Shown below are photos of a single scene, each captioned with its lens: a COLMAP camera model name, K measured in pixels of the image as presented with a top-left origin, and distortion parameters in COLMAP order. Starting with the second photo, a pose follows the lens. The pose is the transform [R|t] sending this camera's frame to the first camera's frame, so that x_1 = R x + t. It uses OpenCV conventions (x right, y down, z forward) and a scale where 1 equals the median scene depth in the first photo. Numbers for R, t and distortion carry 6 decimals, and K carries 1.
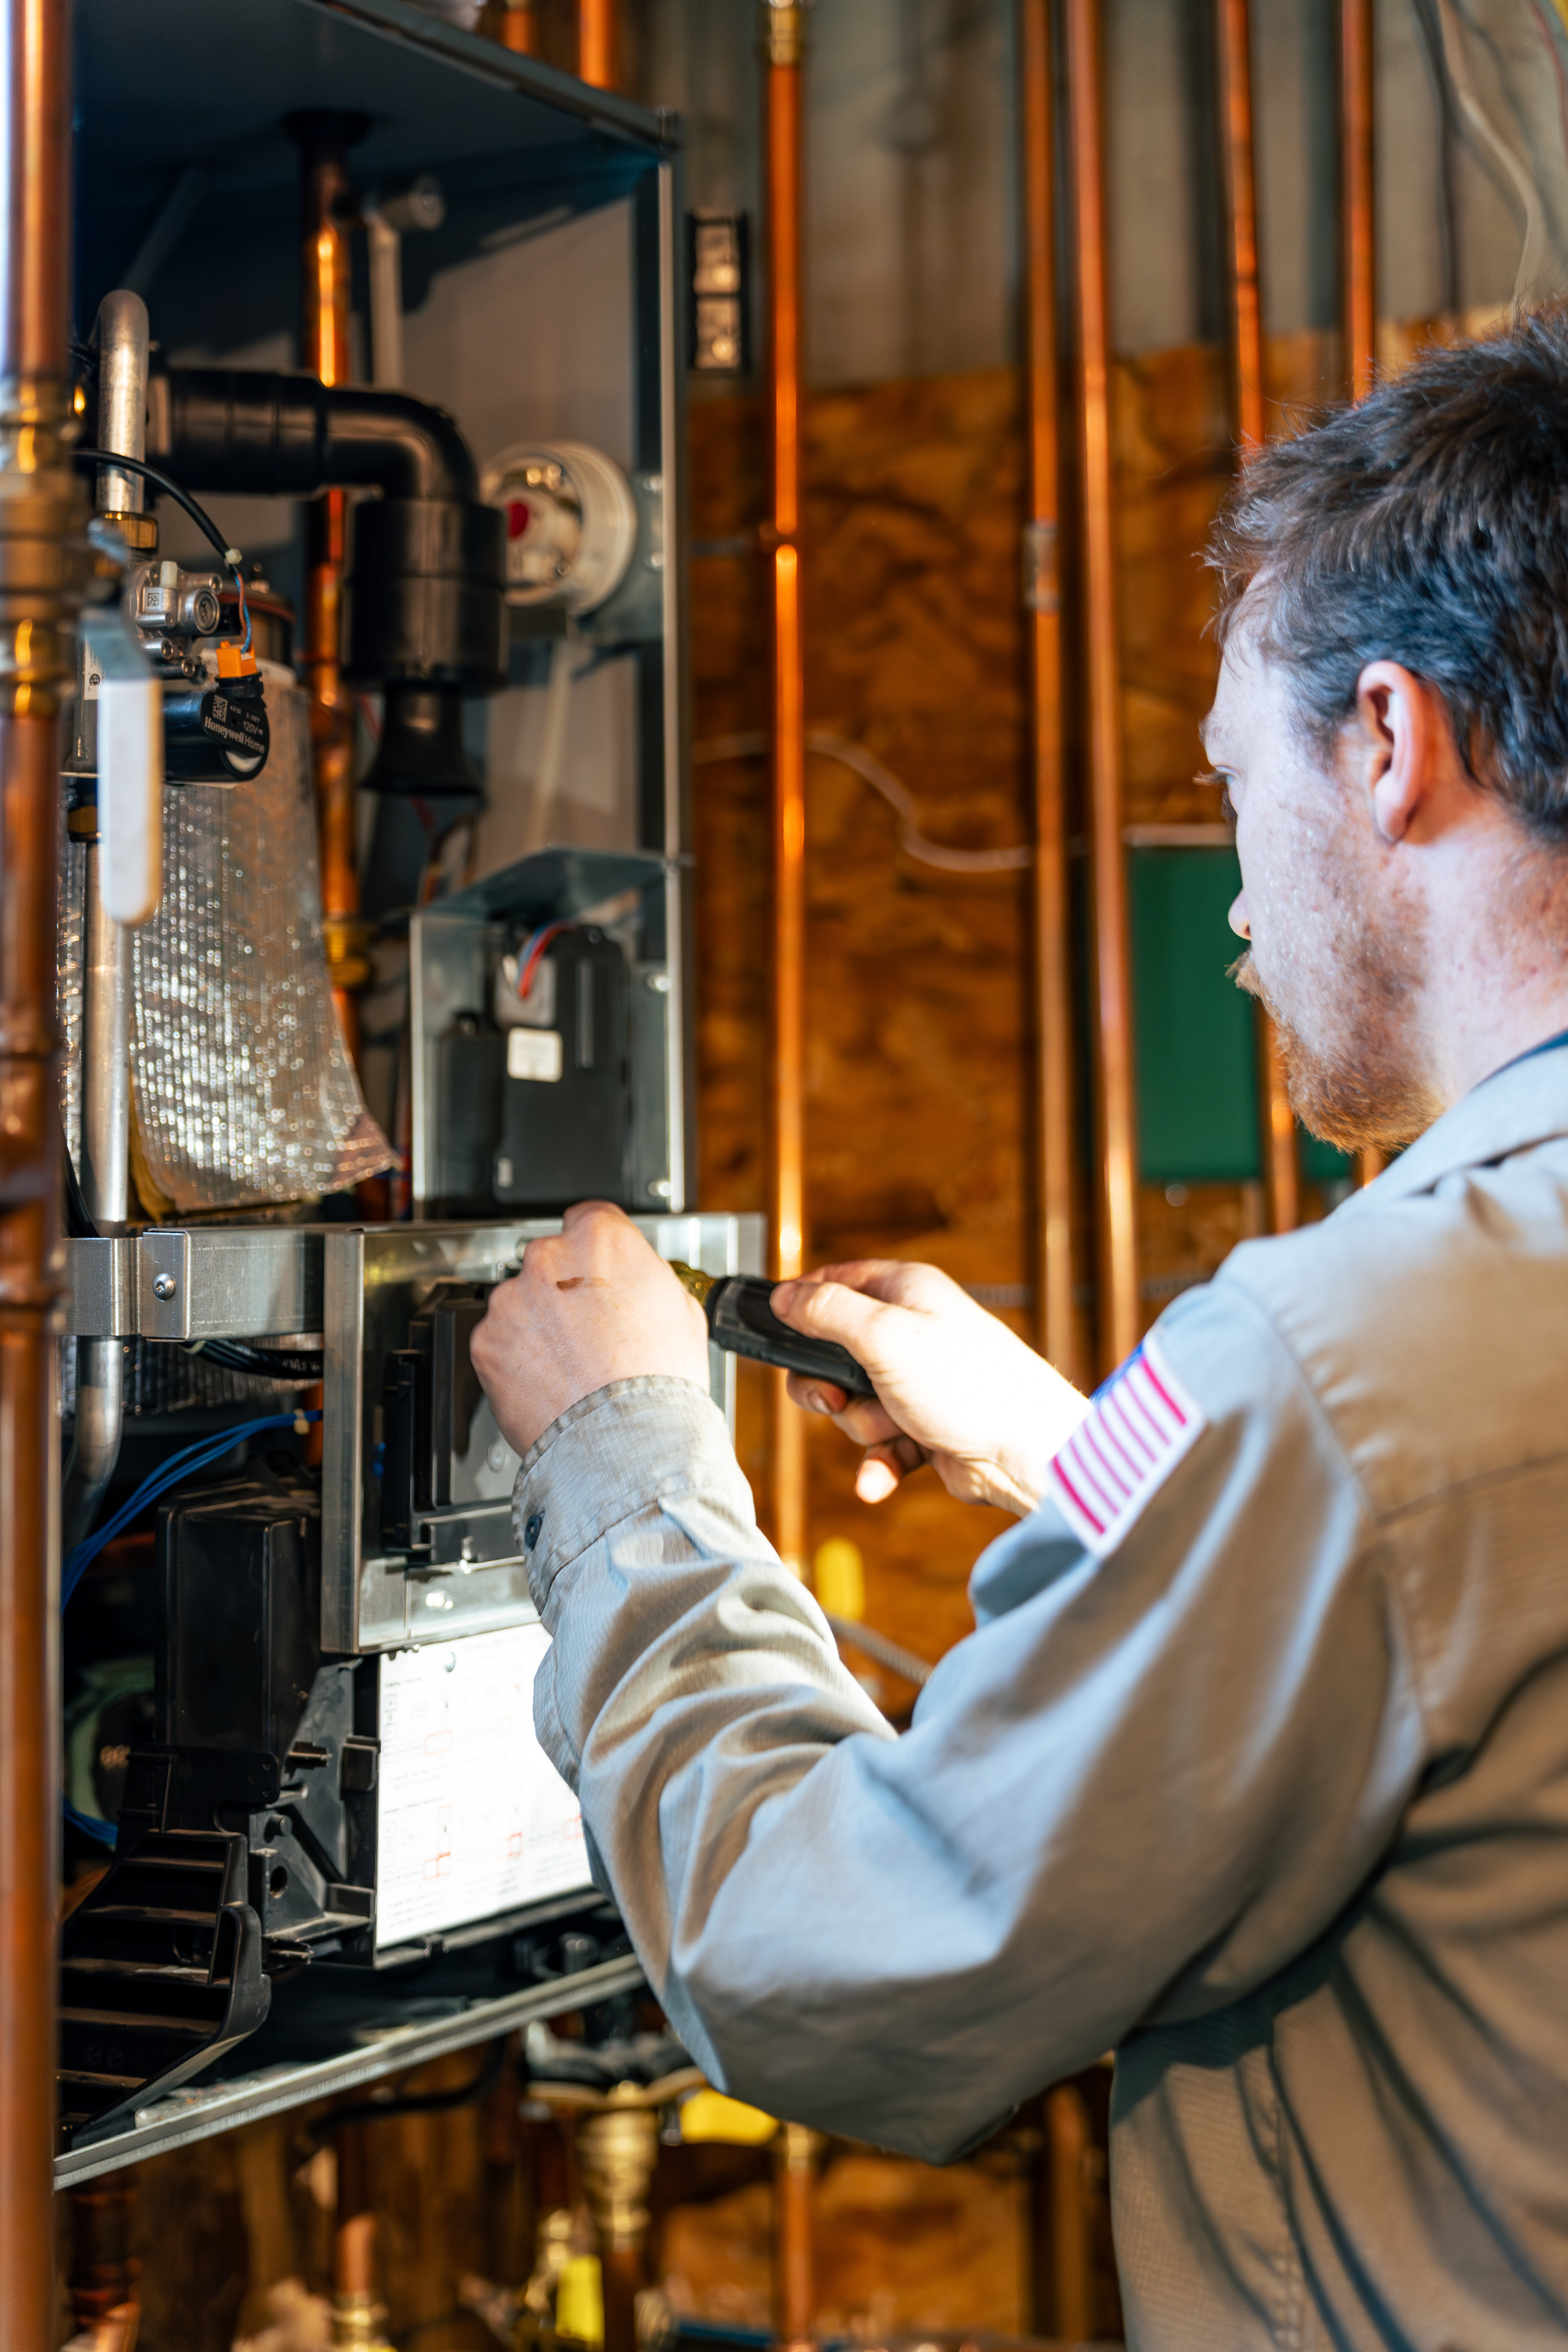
lens RADIAL K [[4268.8, 0, 780.9], [0, 4268.8, 1175.2], [0, 0, 1]] dist [0.003959, 0.000000]
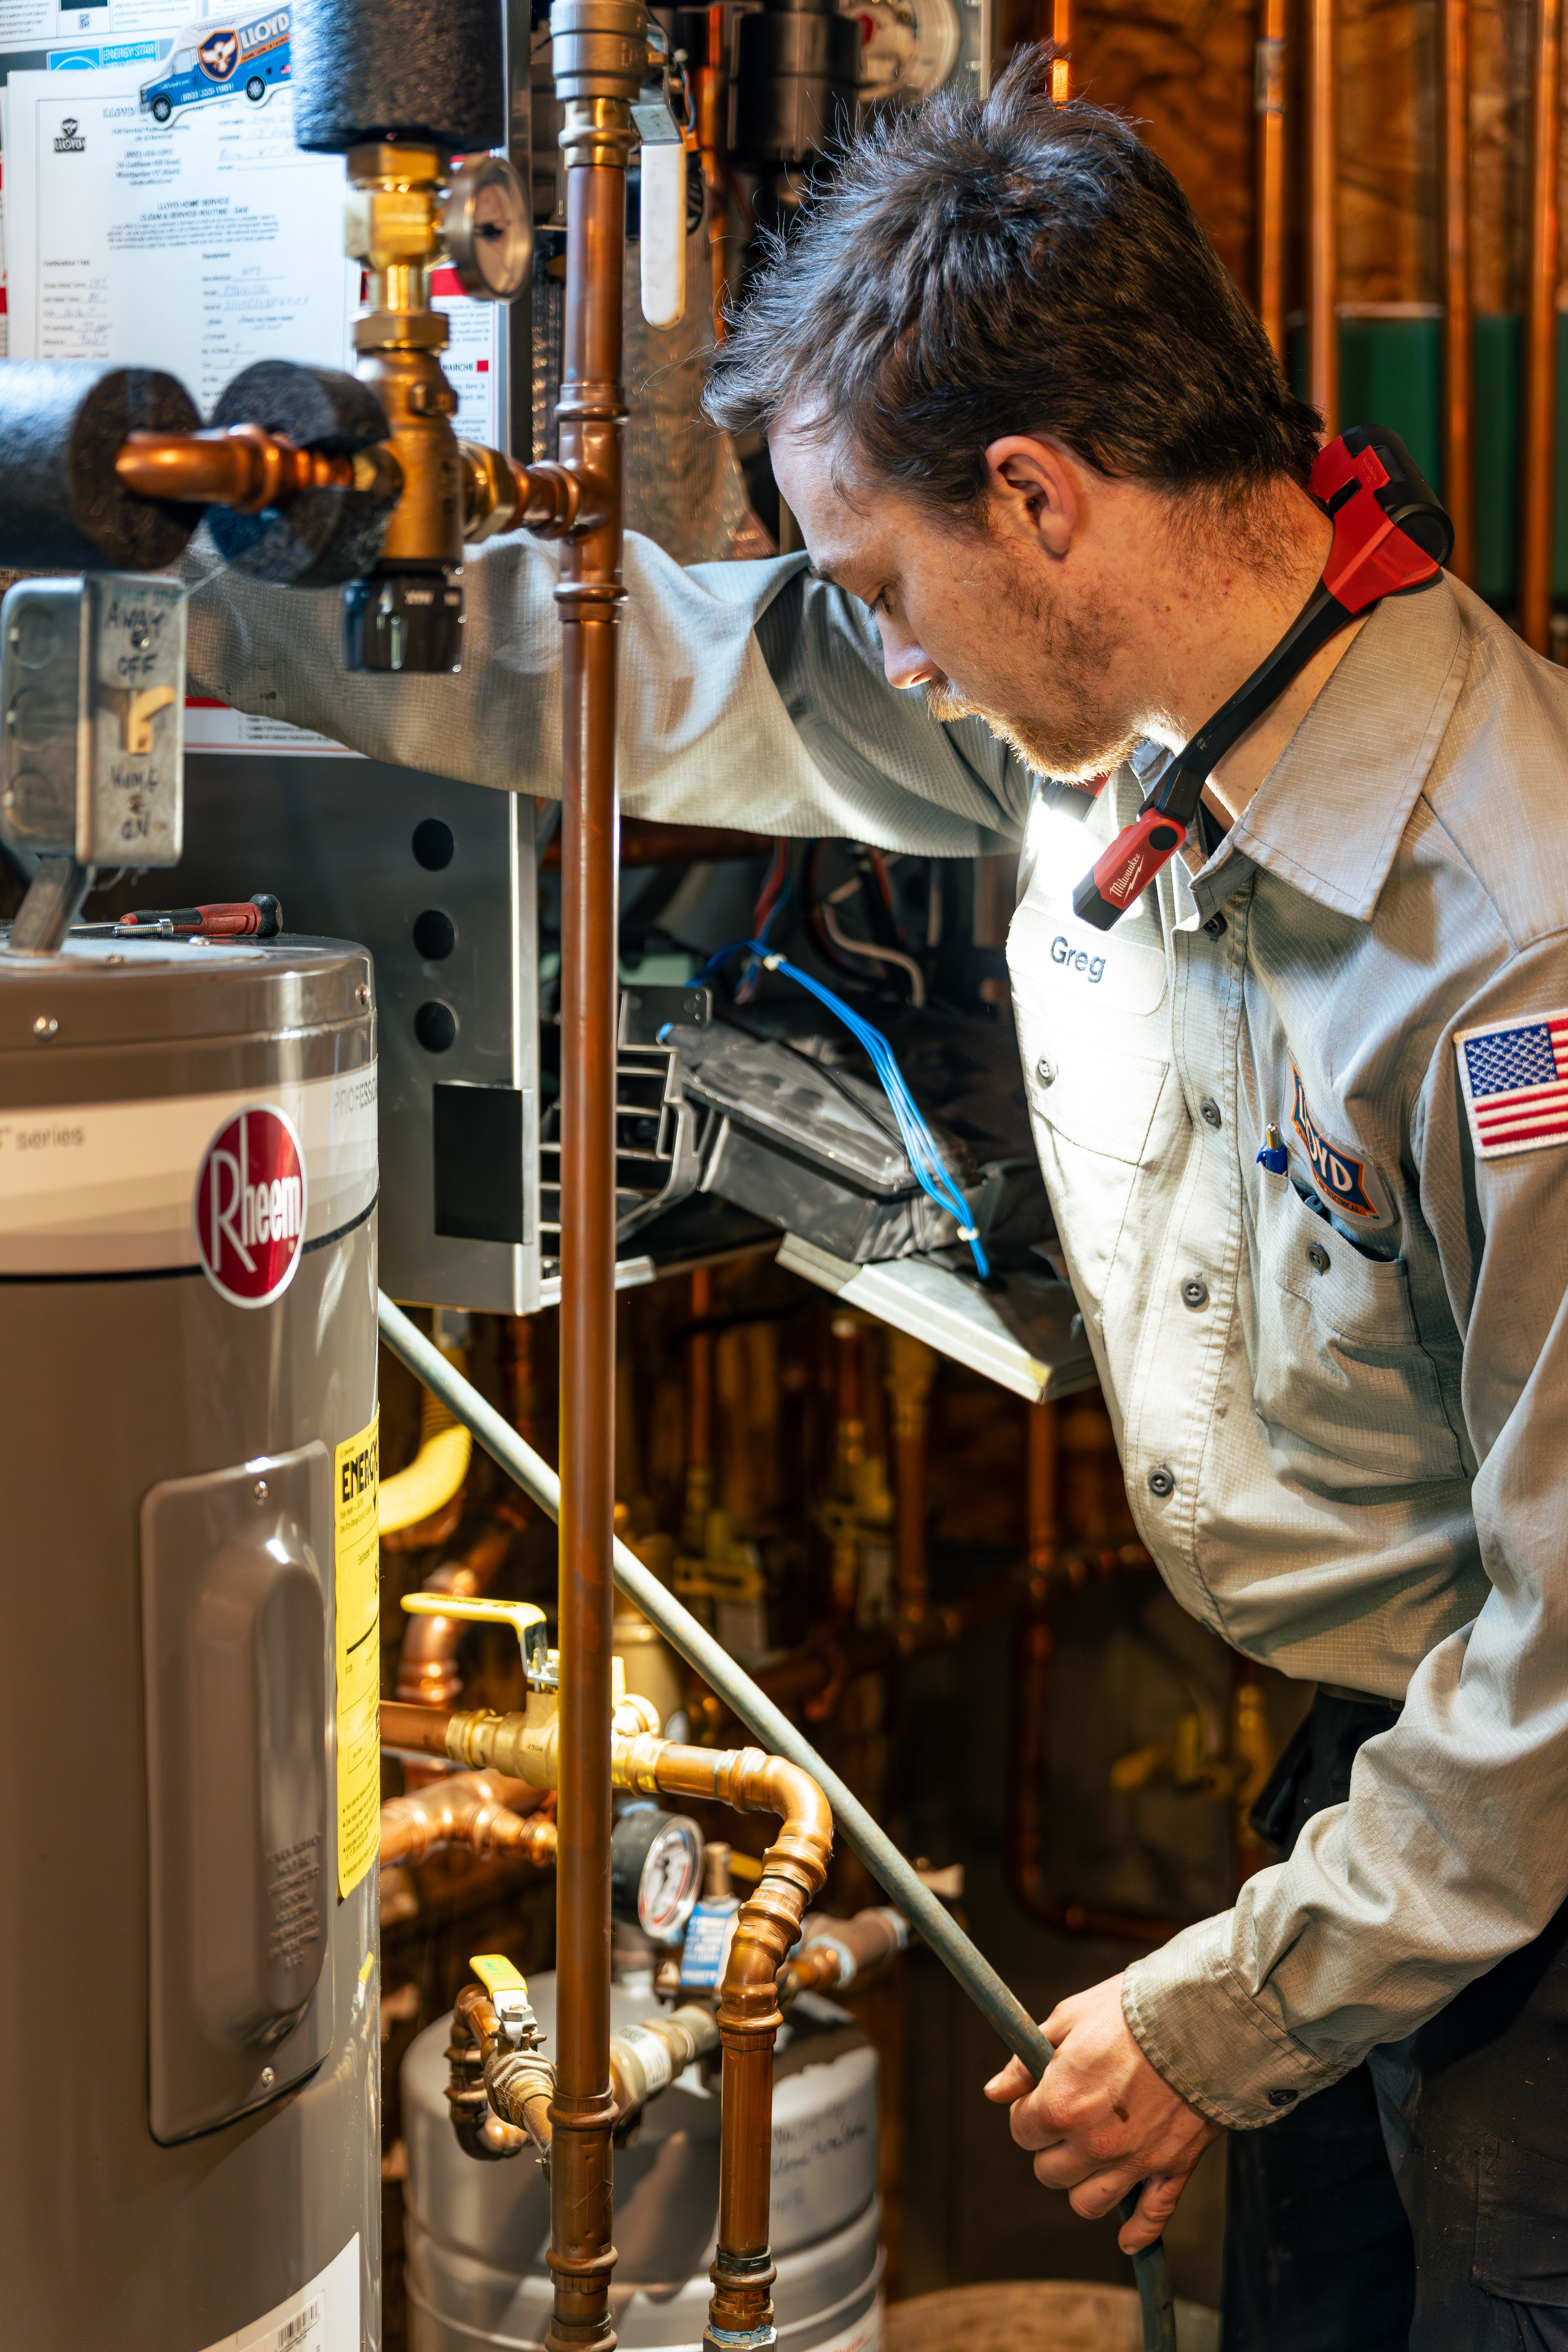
lens RADIAL K [[3989.2, 0, 782.0], [0, 3989.2, 1178.4], [0, 0, 1]] dist [0.033824, 0.000000]
pose [[0.999143, 0.016496, -0.037966, -0.038256], [-0.011693, 0.992287, 0.123411, 0.033993], [0.039709, -0.122861, 0.991629, -0.191757]]
